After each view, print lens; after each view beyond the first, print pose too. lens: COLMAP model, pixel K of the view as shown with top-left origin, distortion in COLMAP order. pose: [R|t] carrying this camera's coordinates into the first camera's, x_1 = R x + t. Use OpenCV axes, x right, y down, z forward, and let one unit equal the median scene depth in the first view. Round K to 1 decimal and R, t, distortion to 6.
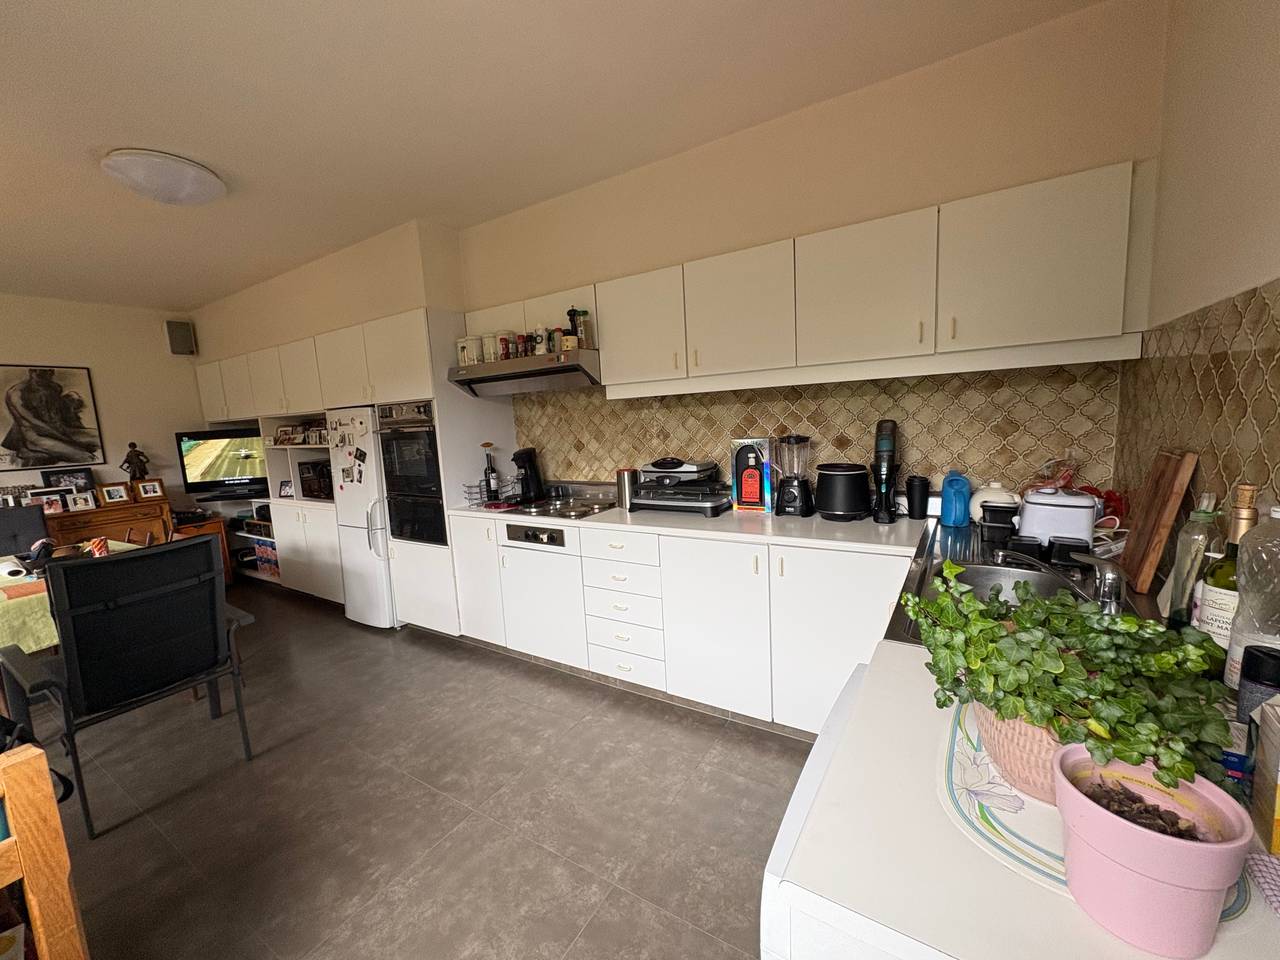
lens RADIAL K [[507.8, 0, 637.5], [0, 507.8, 479.7], [0, 0, 1]] dist [0.000589, 0.000146]
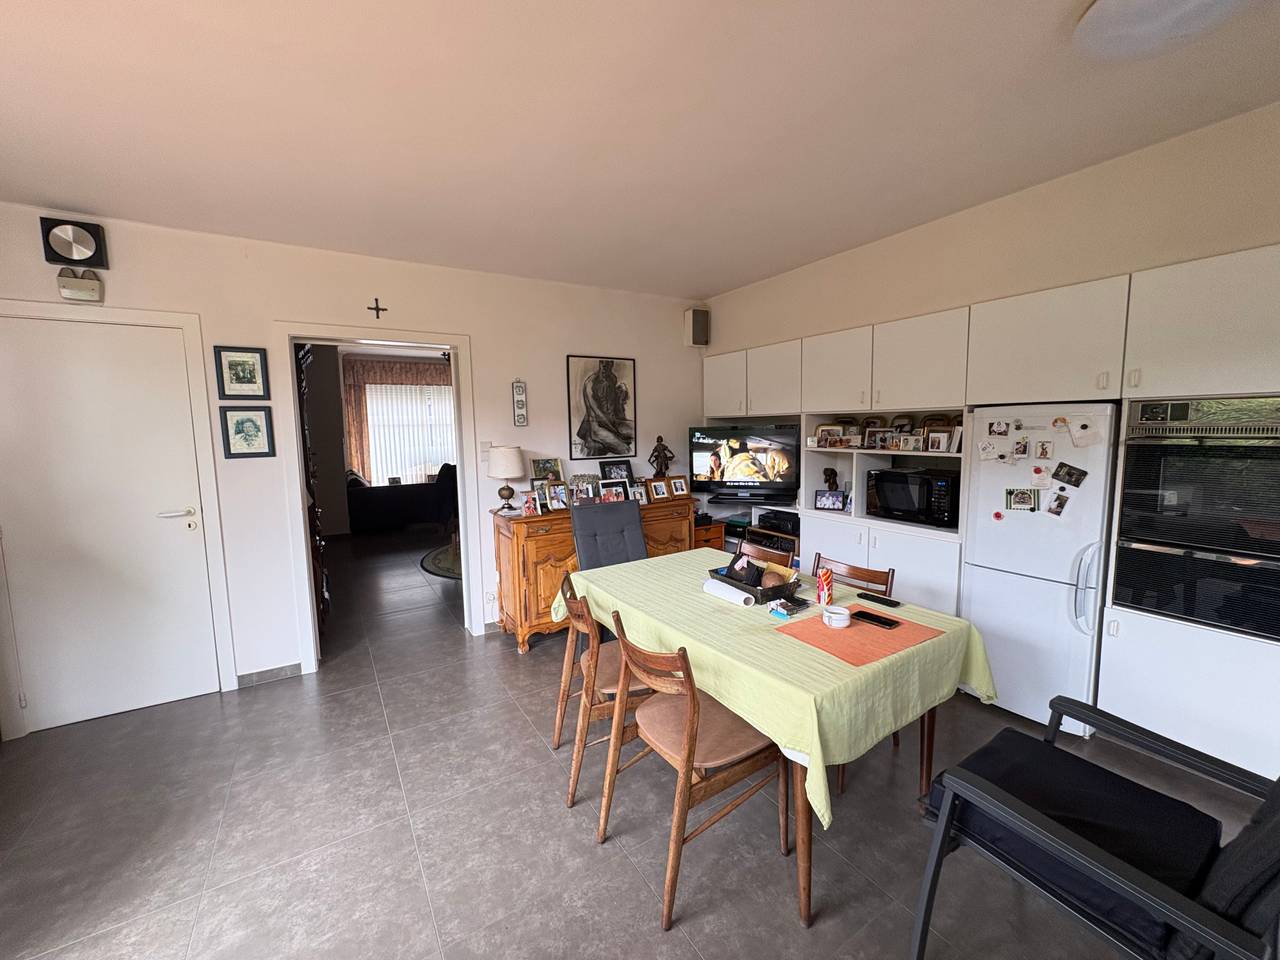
lens RADIAL K [[507.8, 0, 637.5], [0, 507.8, 479.7], [0, 0, 1]] dist [0.000589, 0.000146]
pose [[0.897369, 0.083476, -0.433313, -0.648842], [-0.084516, 0.996279, 0.016901, -0.003553], [0.433112, 0.021456, 0.901085, 0.120944]]
